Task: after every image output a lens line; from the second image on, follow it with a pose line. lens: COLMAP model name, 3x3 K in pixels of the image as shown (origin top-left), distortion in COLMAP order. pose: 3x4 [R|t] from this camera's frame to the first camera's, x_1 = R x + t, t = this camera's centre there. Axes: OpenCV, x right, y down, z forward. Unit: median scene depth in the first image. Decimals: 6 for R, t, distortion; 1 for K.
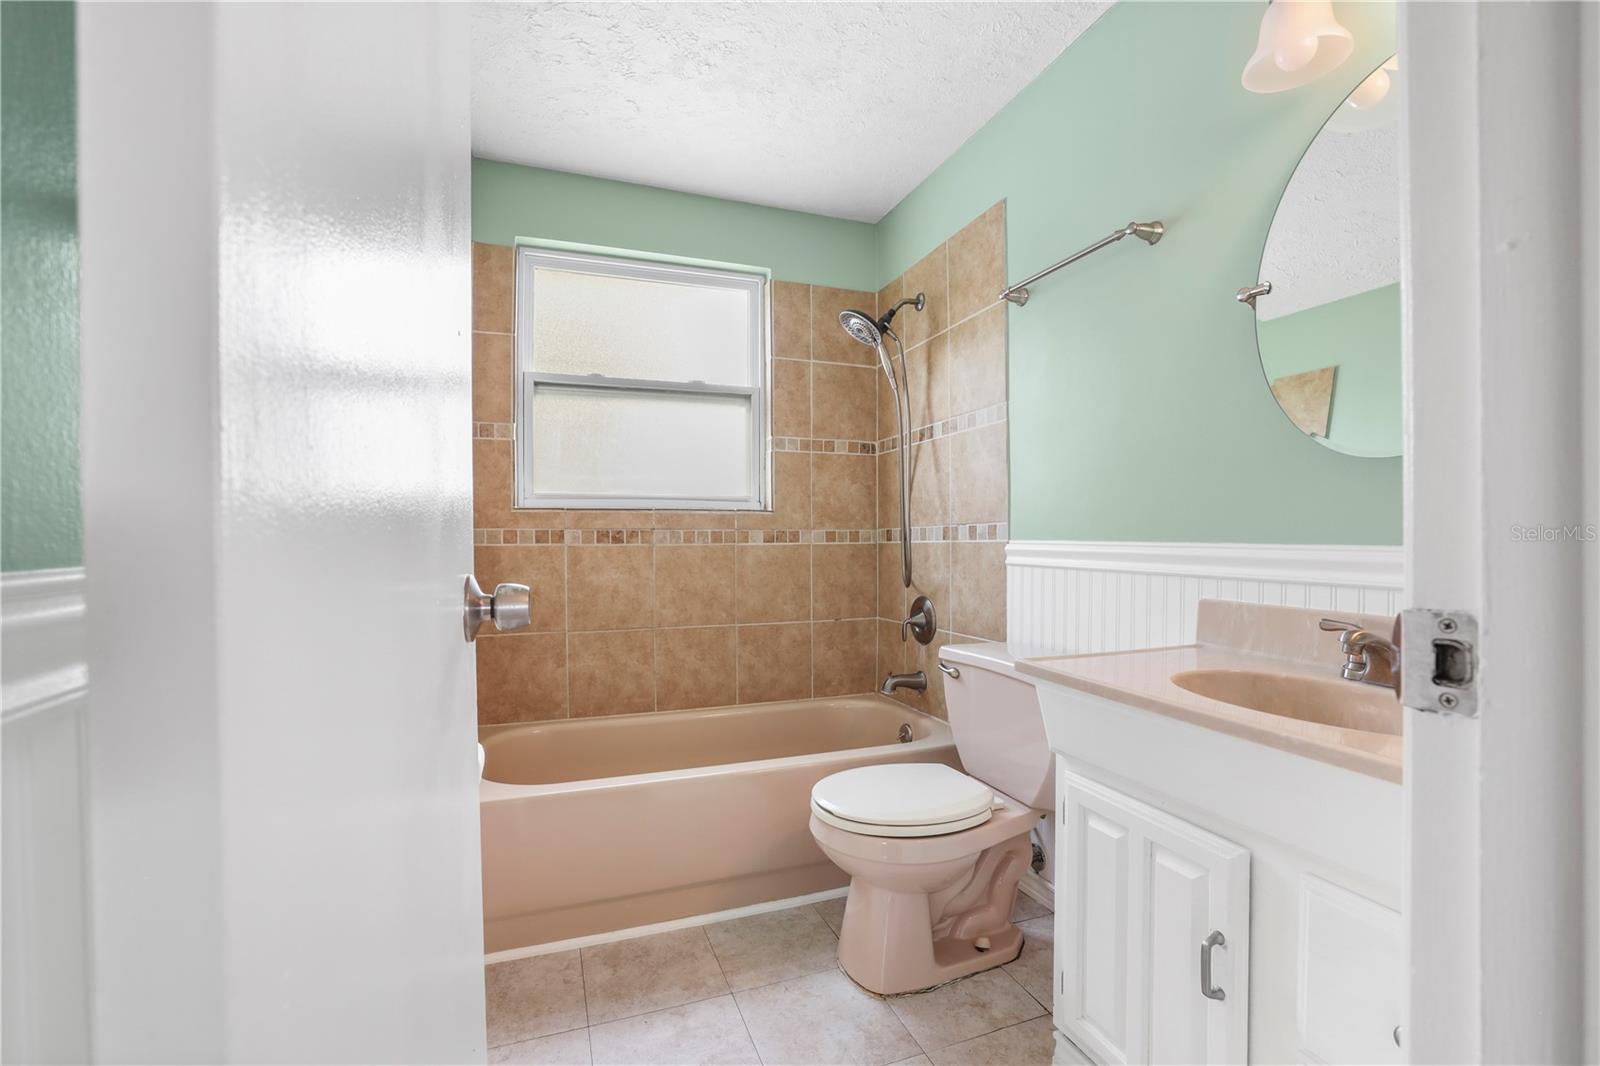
lens RADIAL K [[688.1, 0, 792.3], [0, 688.1, 530.1], [0, 0, 1]] dist [-0.045384, 0.015665]
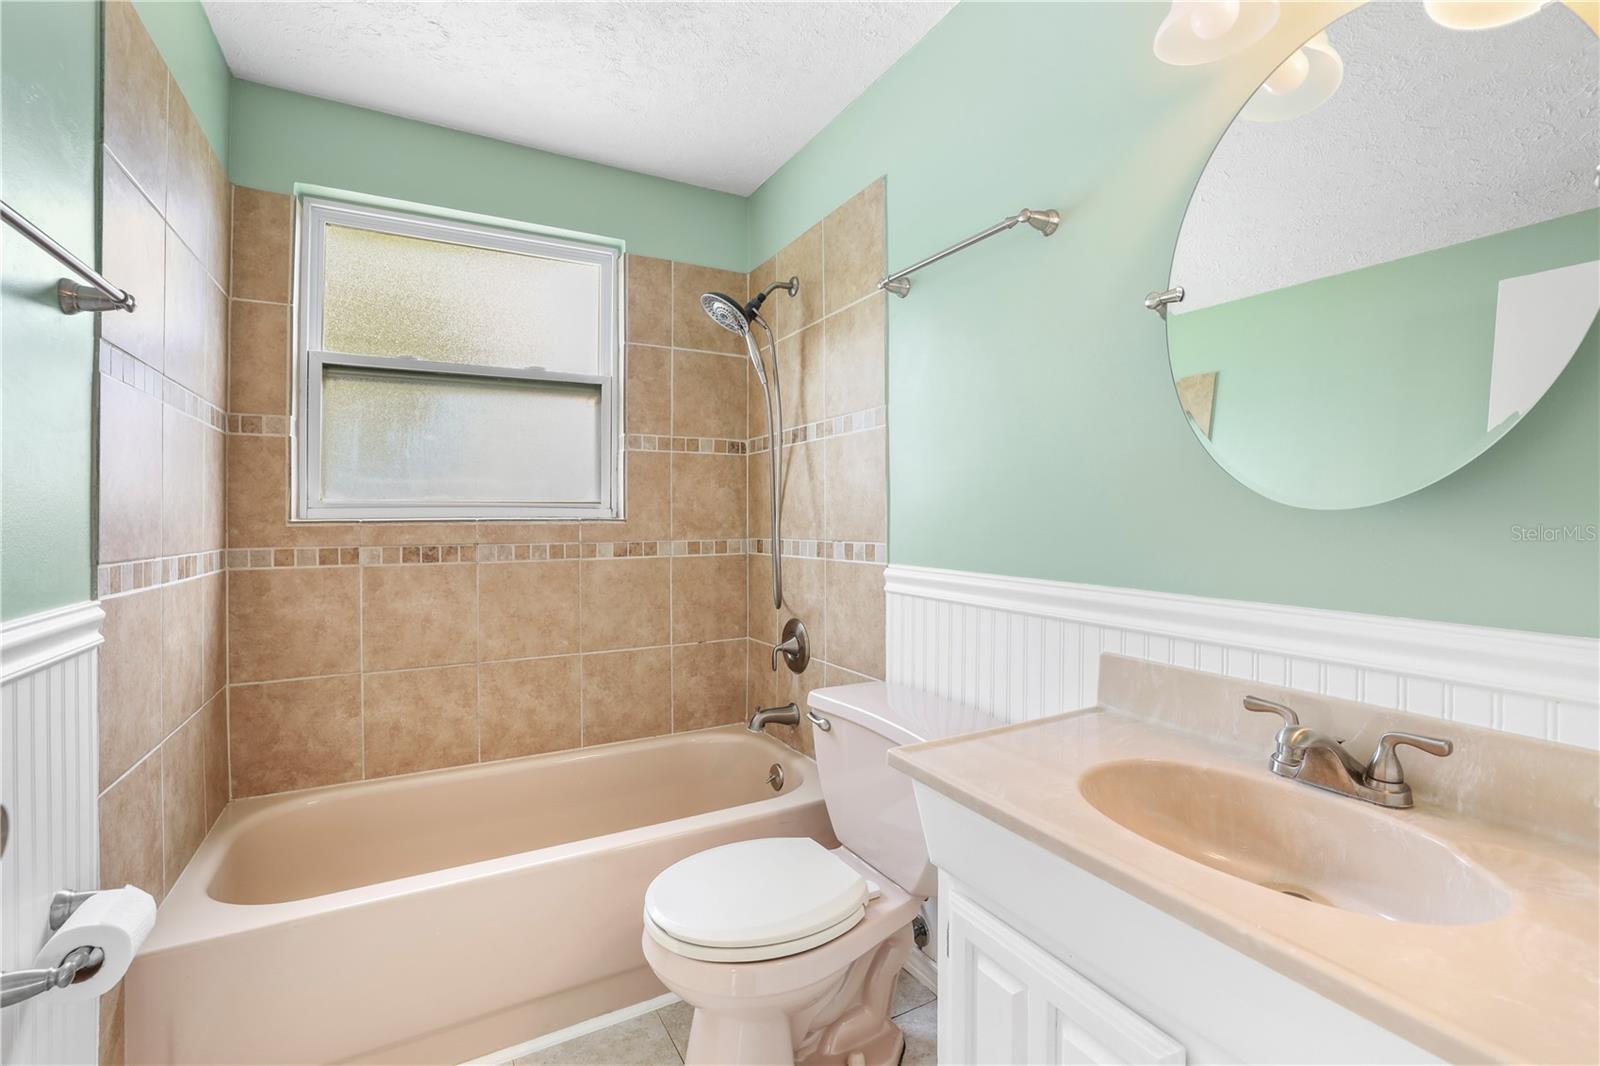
lens RADIAL K [[691.8, 0, 790.5], [0, 691.8, 497.8], [0, 0, 1]] dist [-0.045865, 0.016084]
pose [[0.988457, 0.003518, 0.151464, 0.050246], [-0.001540, 0.999912, -0.013178, -0.049186], [-0.151497, 0.012793, 0.988375, 0.123959]]
